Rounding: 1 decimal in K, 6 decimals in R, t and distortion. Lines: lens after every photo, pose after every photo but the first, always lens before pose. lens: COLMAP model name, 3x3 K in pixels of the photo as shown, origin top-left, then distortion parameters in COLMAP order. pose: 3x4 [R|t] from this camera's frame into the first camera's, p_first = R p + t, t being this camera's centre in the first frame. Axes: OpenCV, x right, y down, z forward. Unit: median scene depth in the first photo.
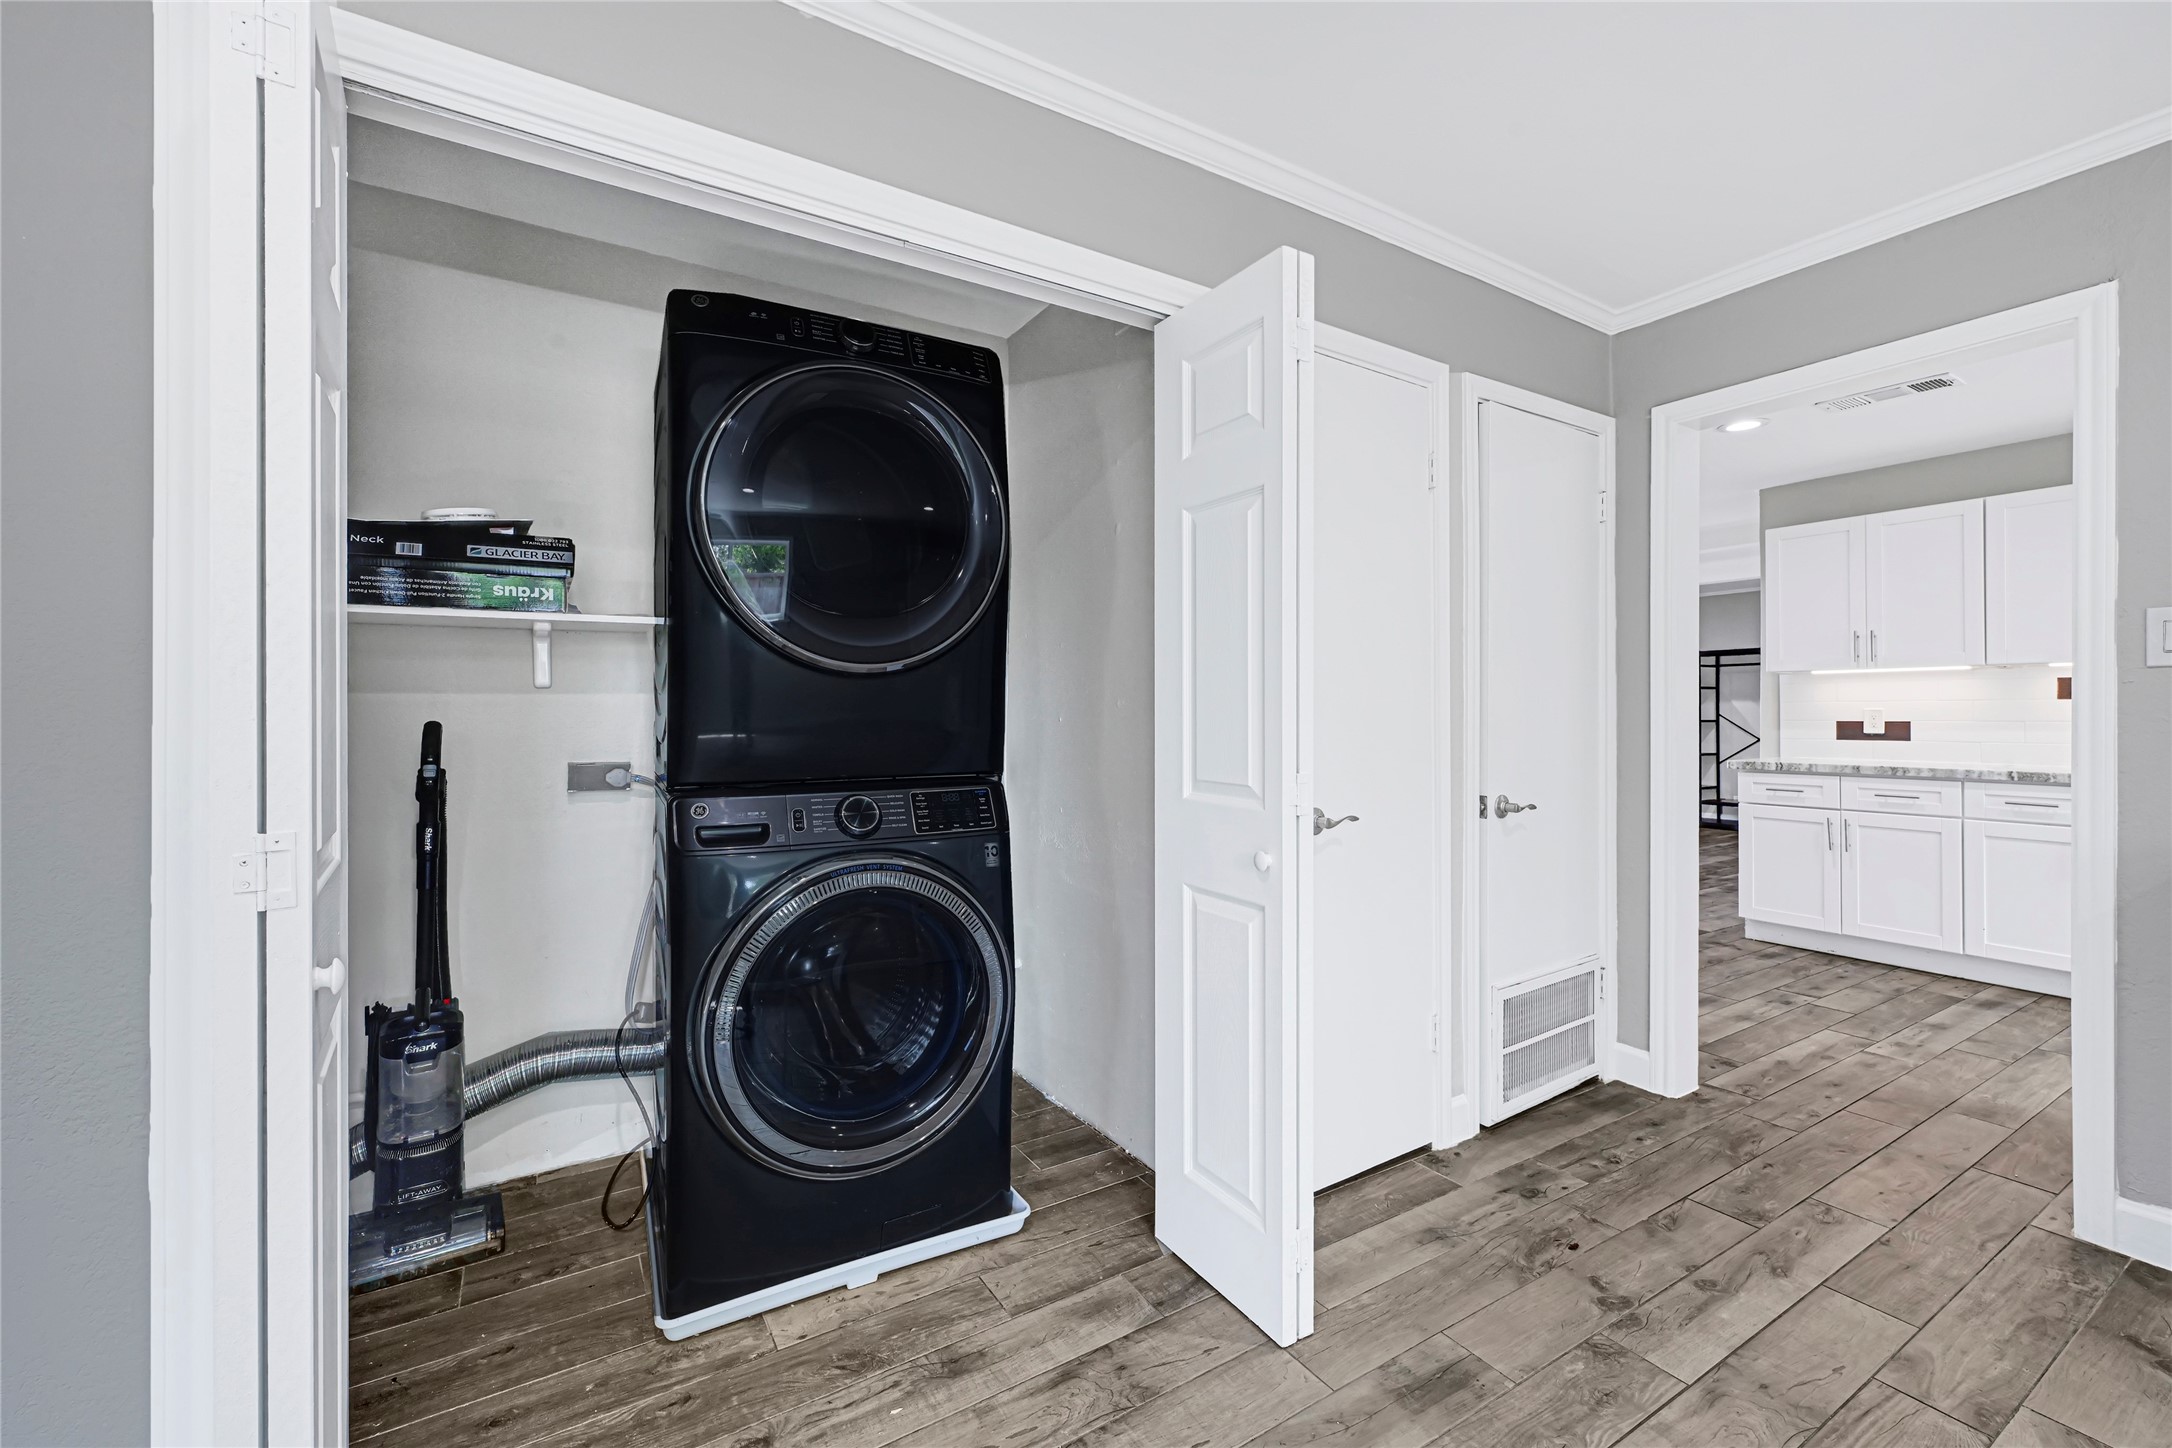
lens RADIAL K [[895.0, 0, 1109.6], [0, 895.0, 719.5], [0, 0, 1]] dist [0.001413, 0.000729]
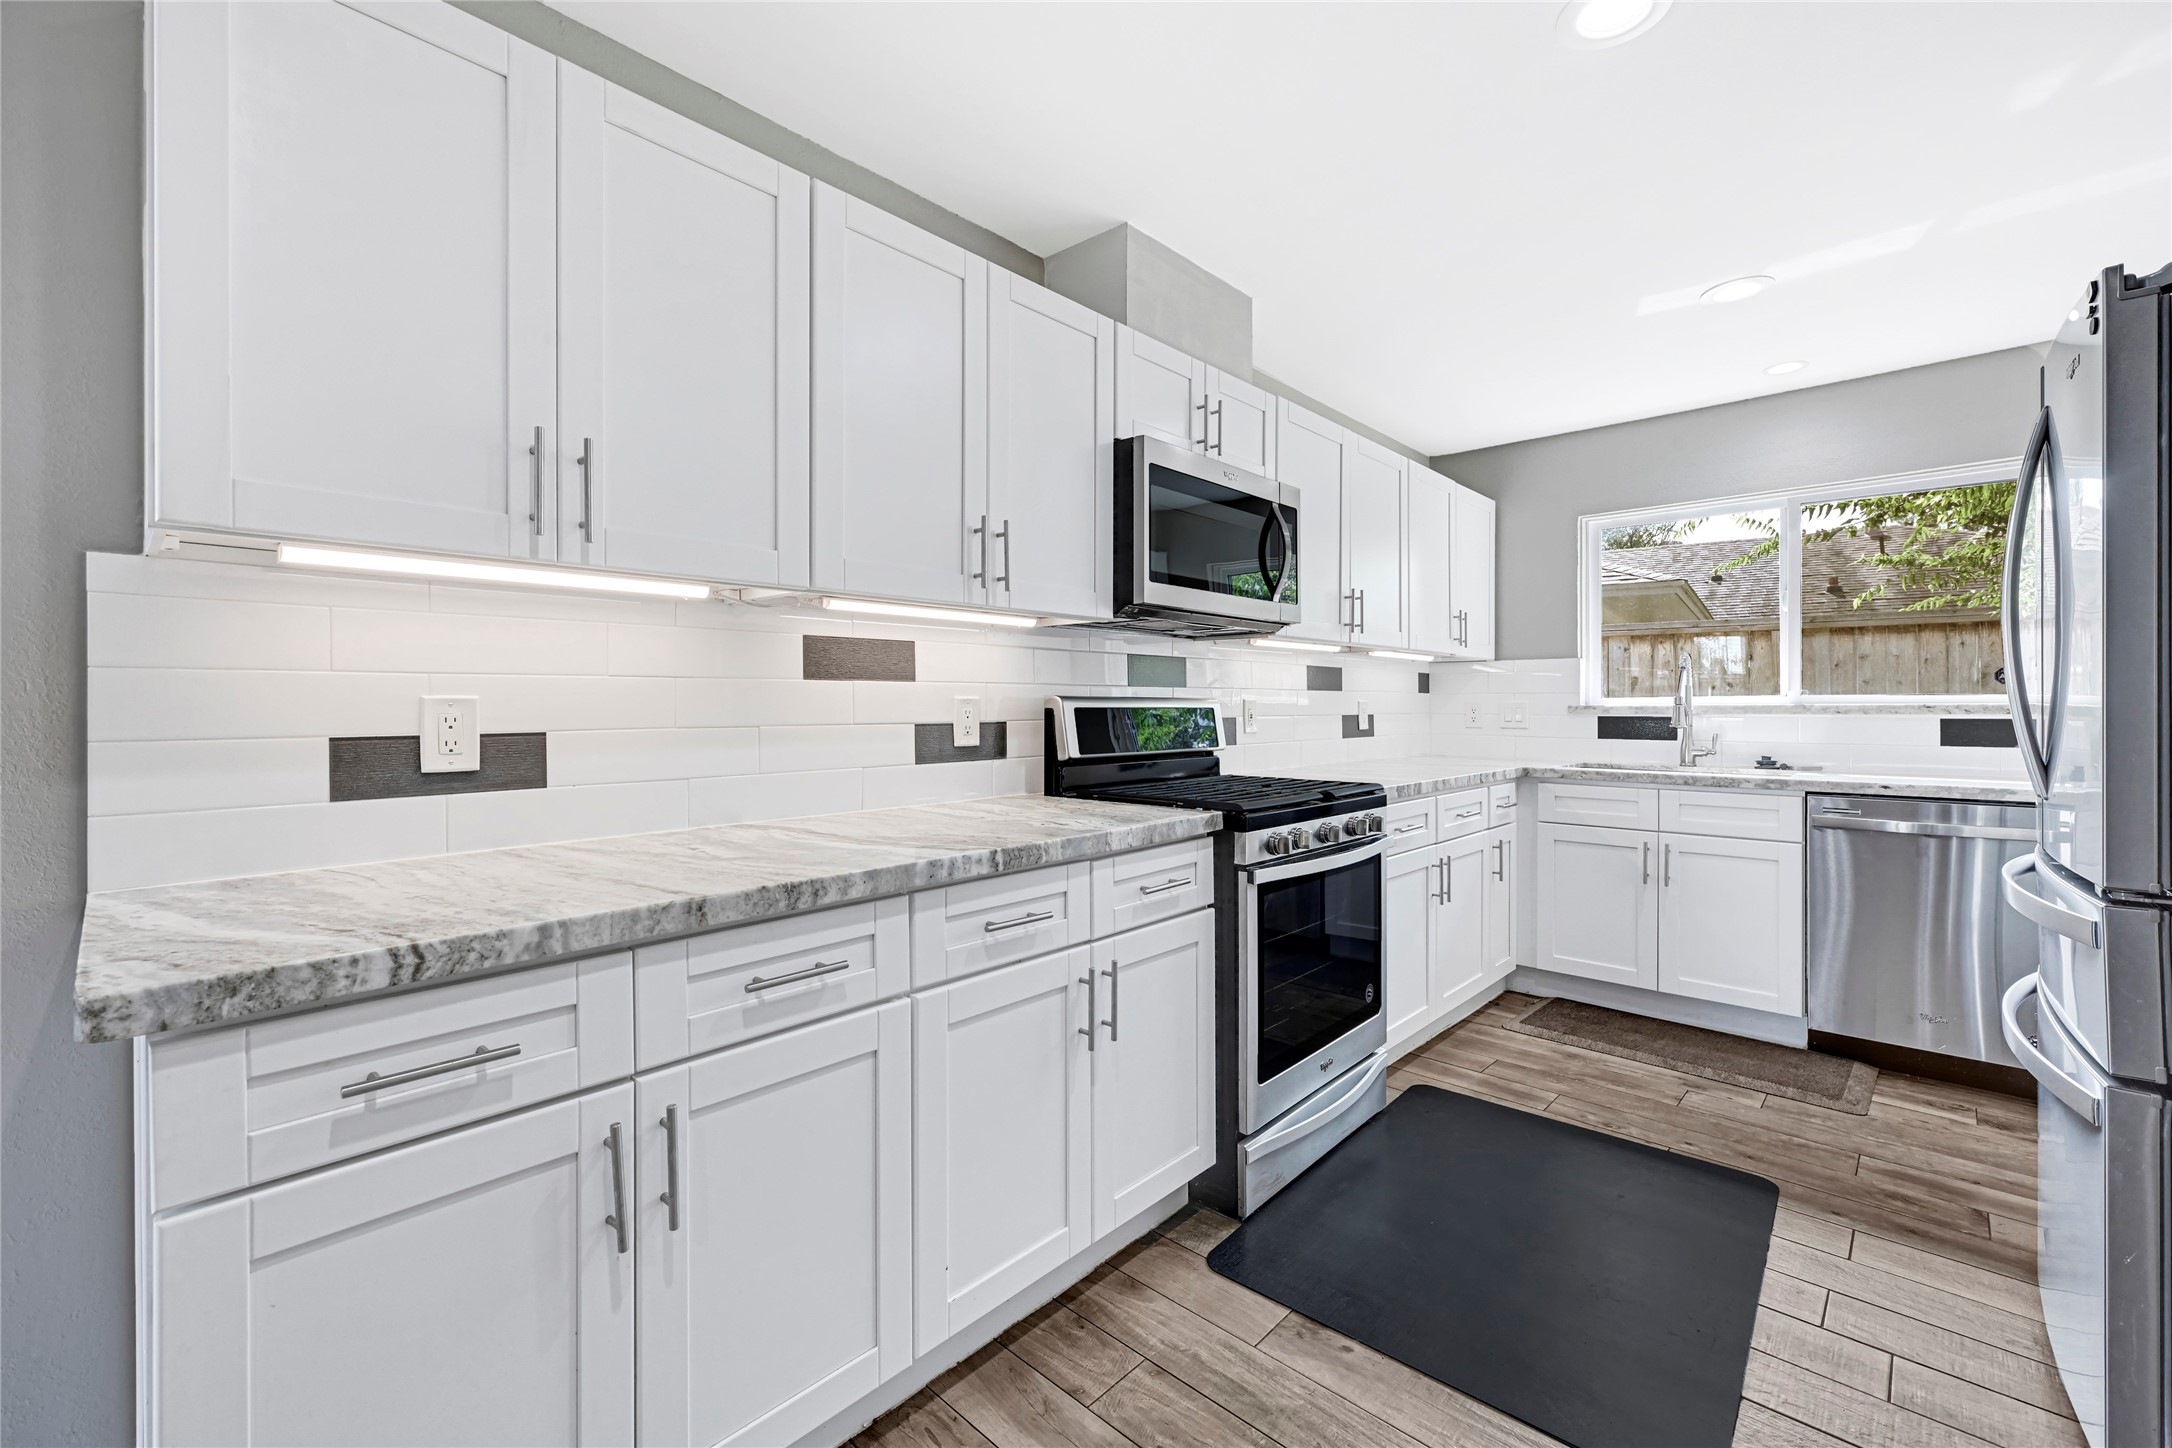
lens RADIAL K [[896.4, 0, 1085.5], [0, 896.4, 703.9], [0, 0, 1]] dist [0.000803, -0.000284]
pose [[-0.234237, 0.005163, 0.972166, 0.485379], [0.009806, 0.999948, -0.002948, -0.005969], [-0.972130, 0.008842, -0.234276, 0.855451]]
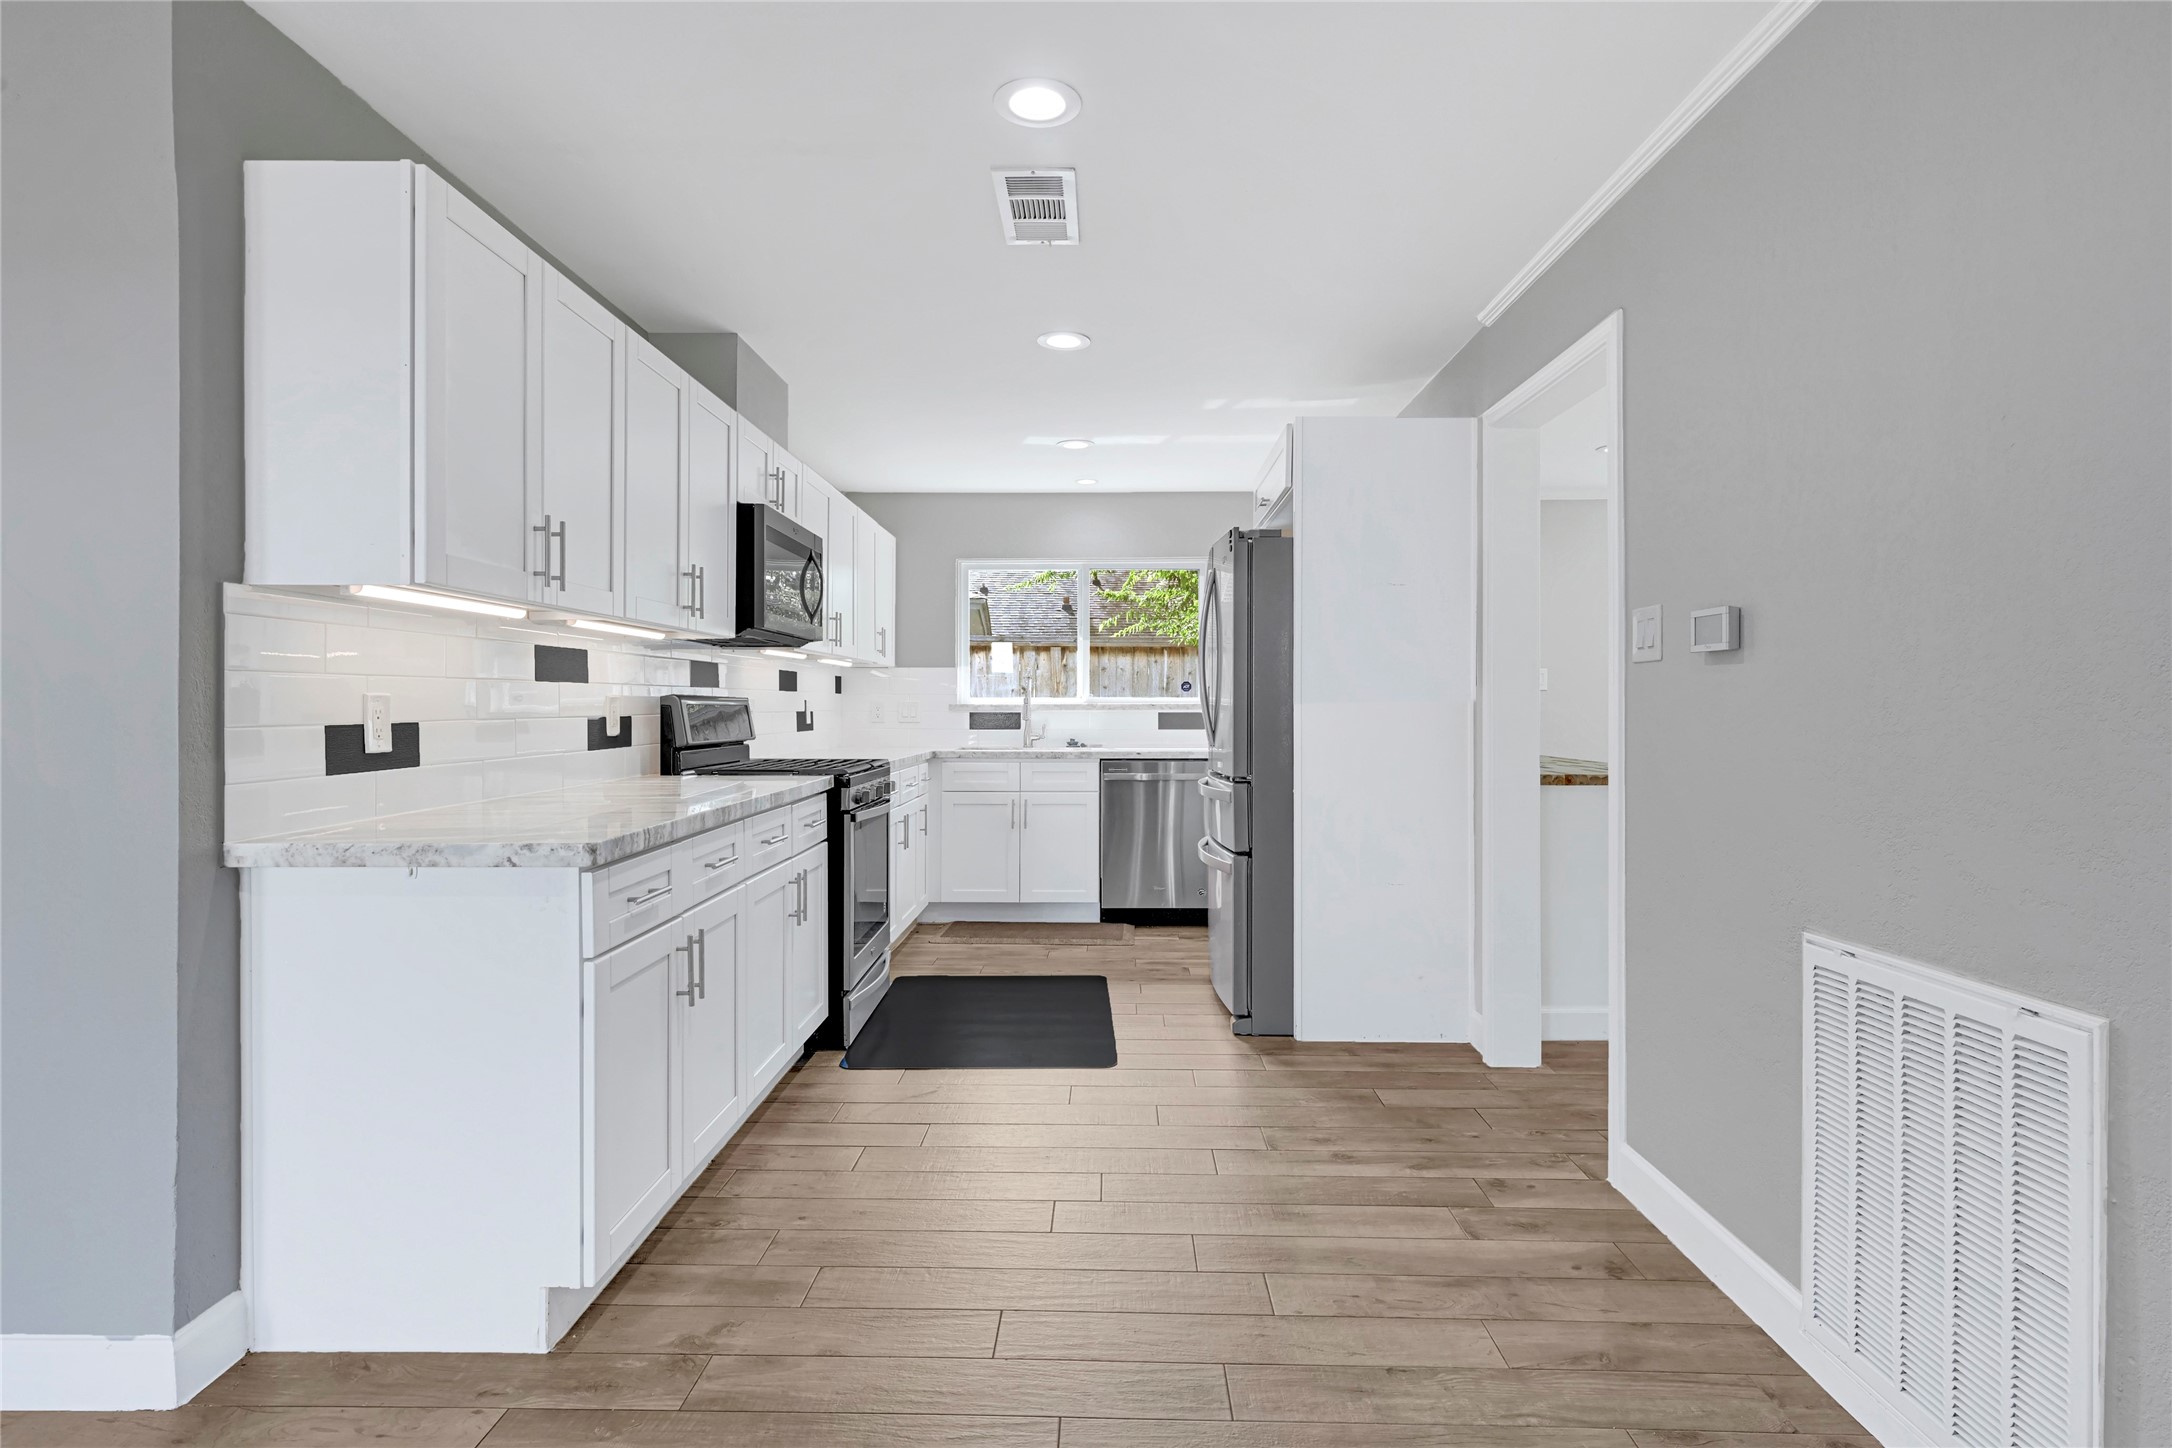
lens RADIAL K [[1095.5, 0, 1092.7], [0, 1095.5, 708.3], [0, 0, 1]] dist [0.000988, -0.000644]
pose [[-0.827242, 0.000659, 0.561845, 0.298499], [0.006339, 0.999947, 0.008160, -0.007189], [-0.561810, 0.010312, -0.827202, 1.236247]]
